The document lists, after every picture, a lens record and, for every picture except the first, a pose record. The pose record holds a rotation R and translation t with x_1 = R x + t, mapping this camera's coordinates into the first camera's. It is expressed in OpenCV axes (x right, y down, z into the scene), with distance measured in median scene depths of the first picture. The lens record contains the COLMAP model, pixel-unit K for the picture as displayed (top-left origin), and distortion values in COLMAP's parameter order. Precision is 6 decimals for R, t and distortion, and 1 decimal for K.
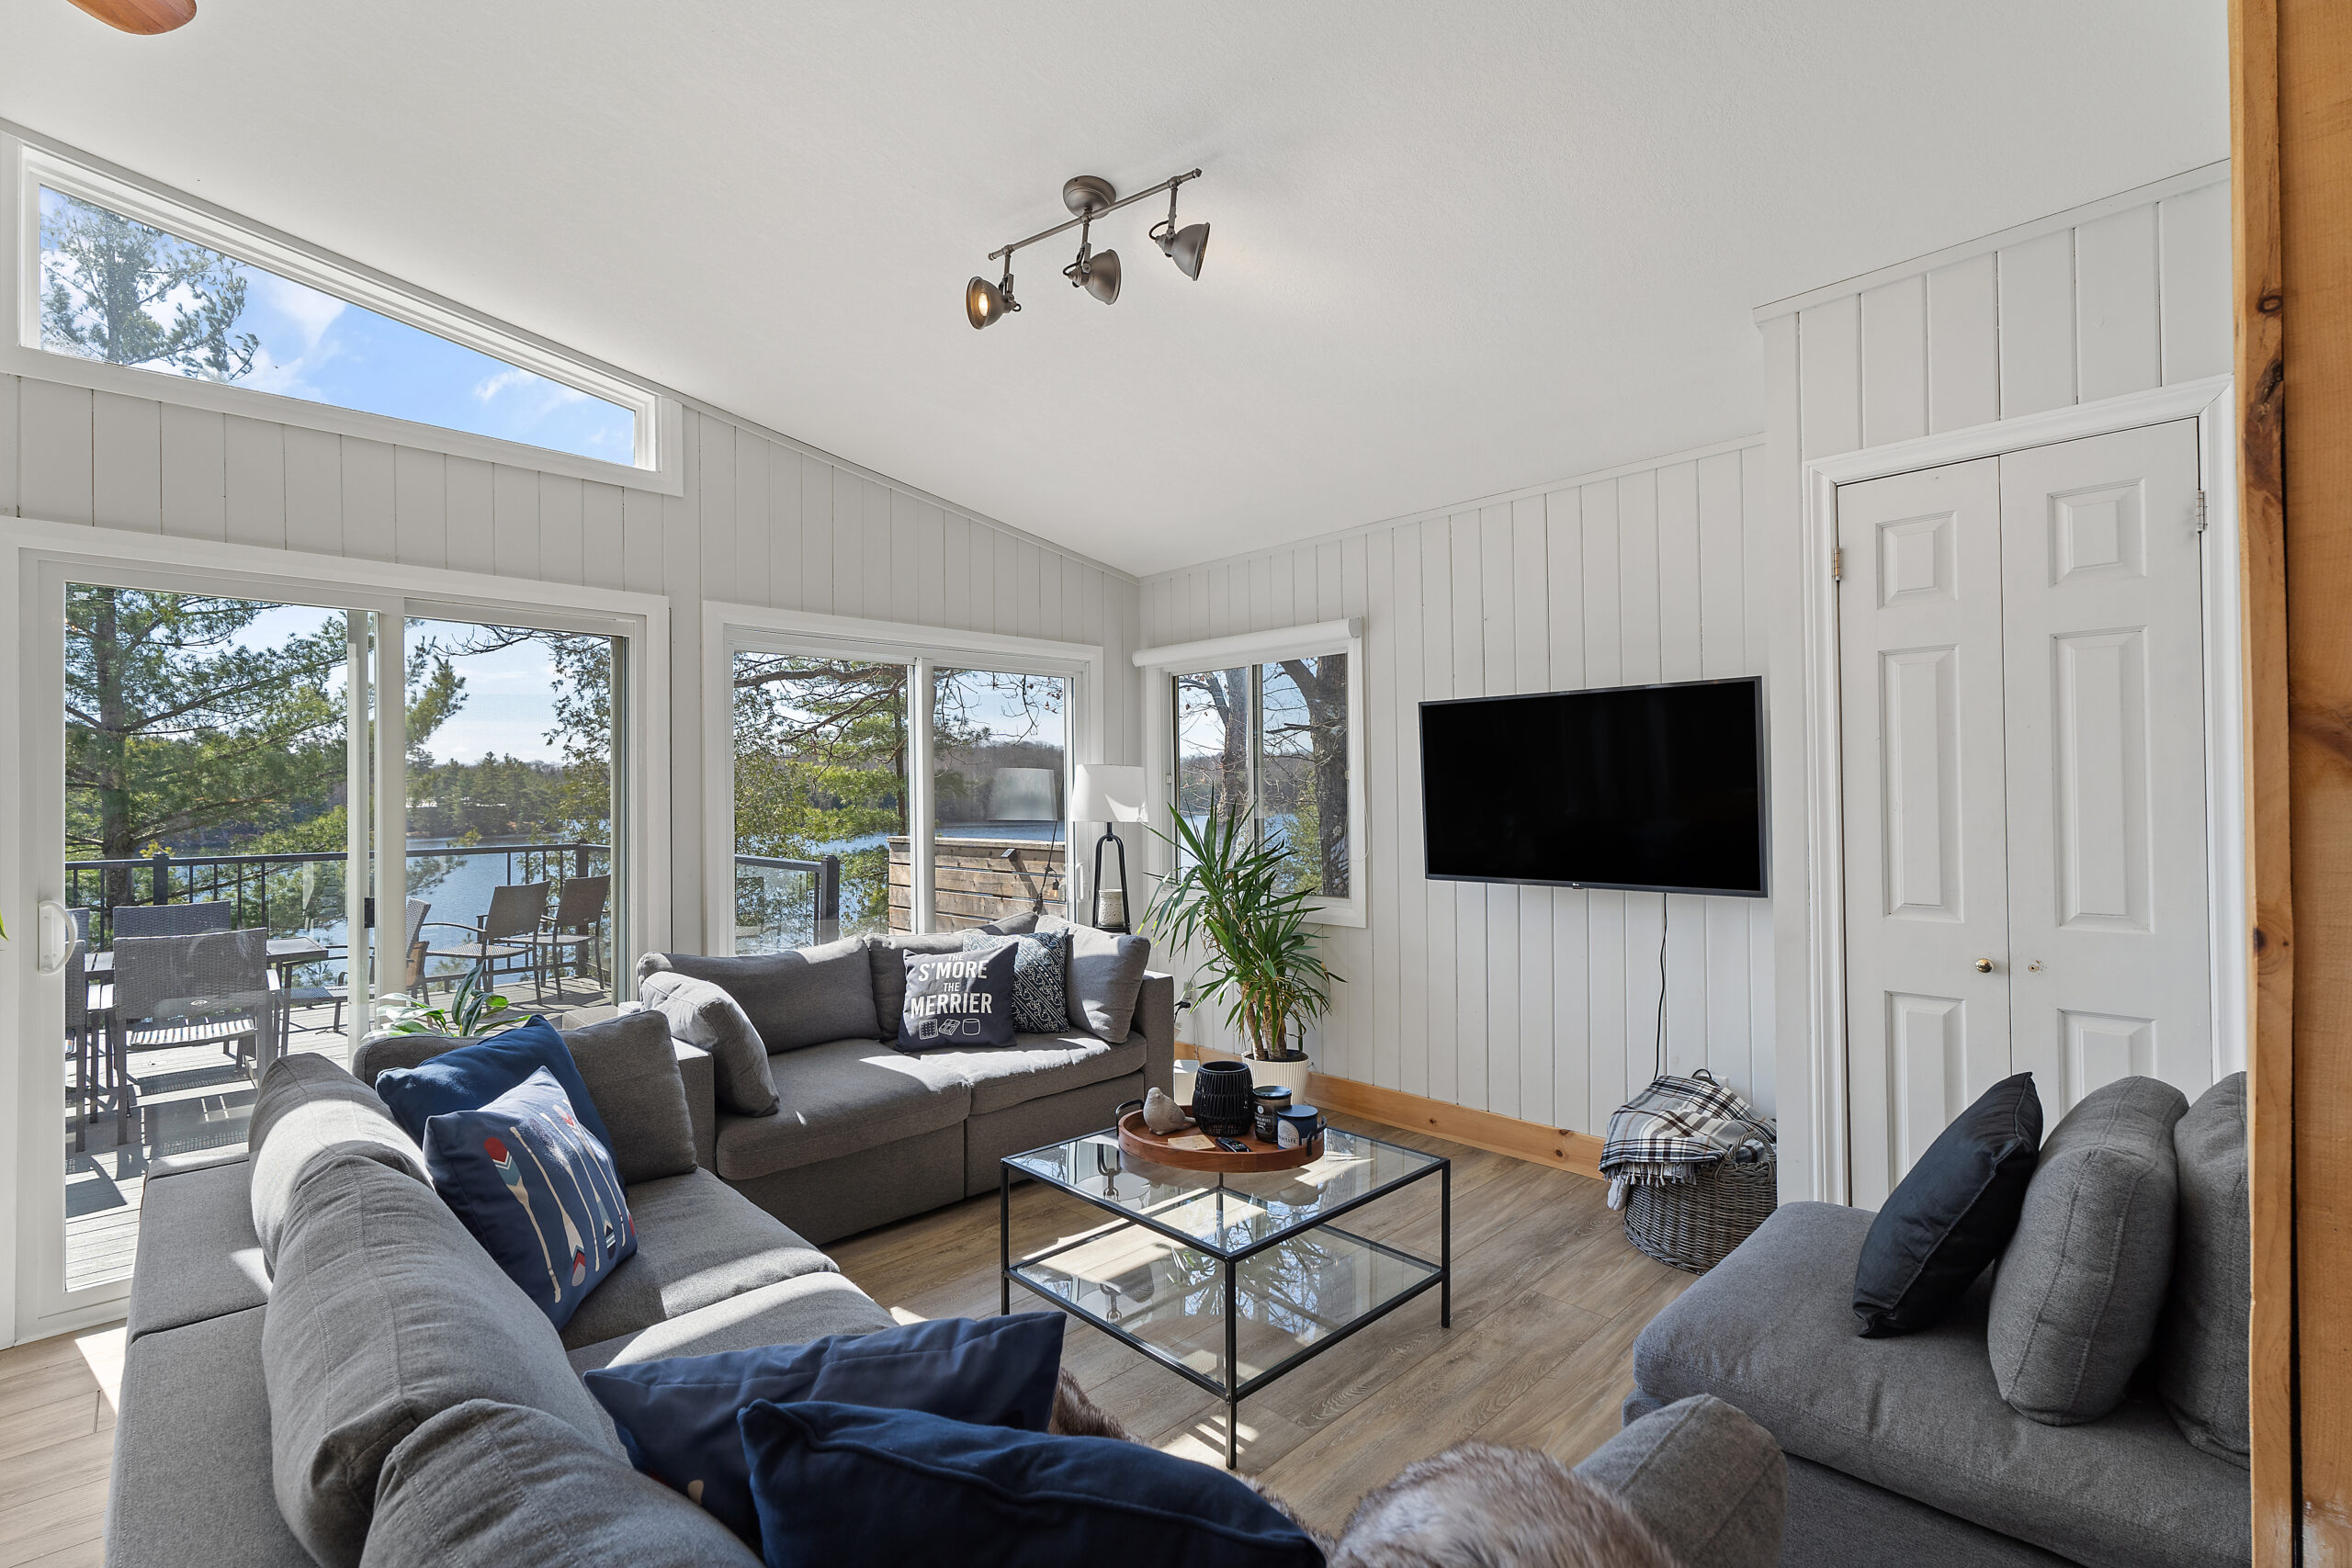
lens RADIAL K [[1052.2, 0, 1178.1], [0, 1052.2, 782.9], [0, 0, 1]] dist [0.001310, 0.000265]
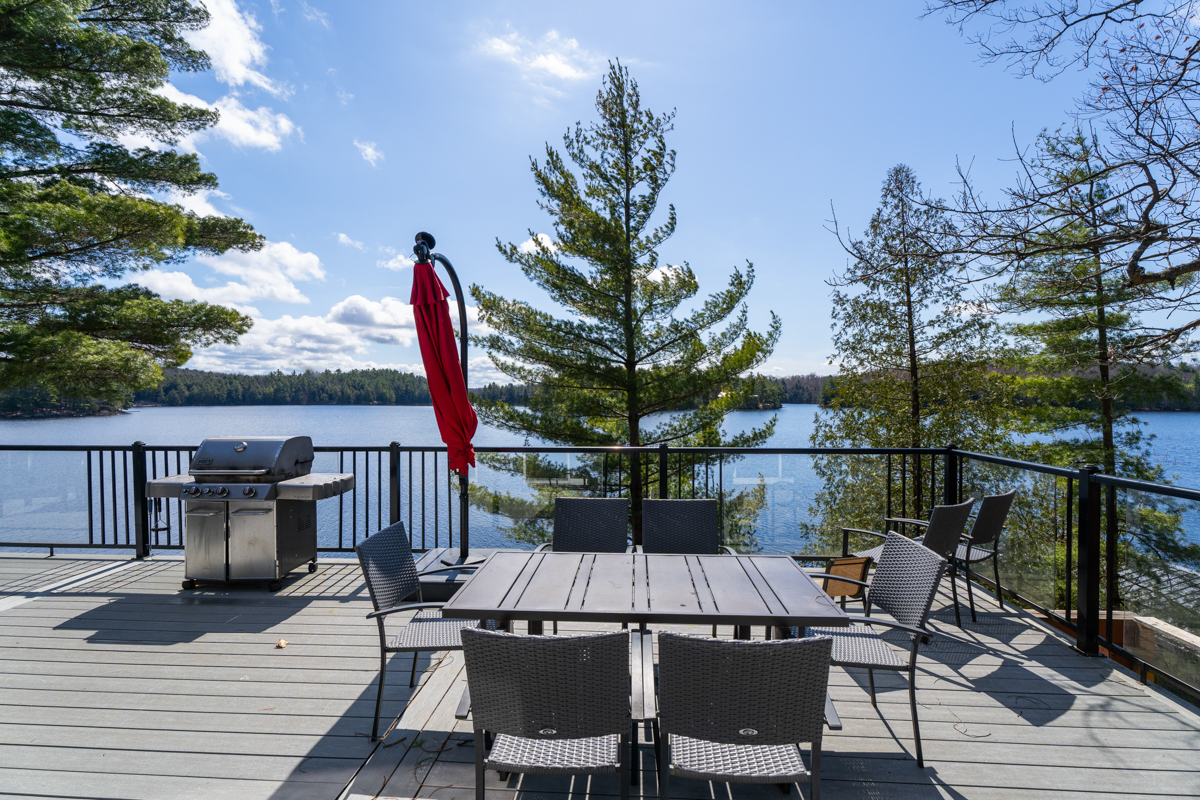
lens RADIAL K [[536.9, 0, 602.4], [0, 536.9, 399.8], [0, 0, 1]] dist [0.001310, 0.000265]
pose [[0.676290, 0.014059, -0.736501, -1.016914], [0.008084, 0.999616, 0.026505, -0.033476], [0.736591, -0.023878, 0.675917, 0.937789]]
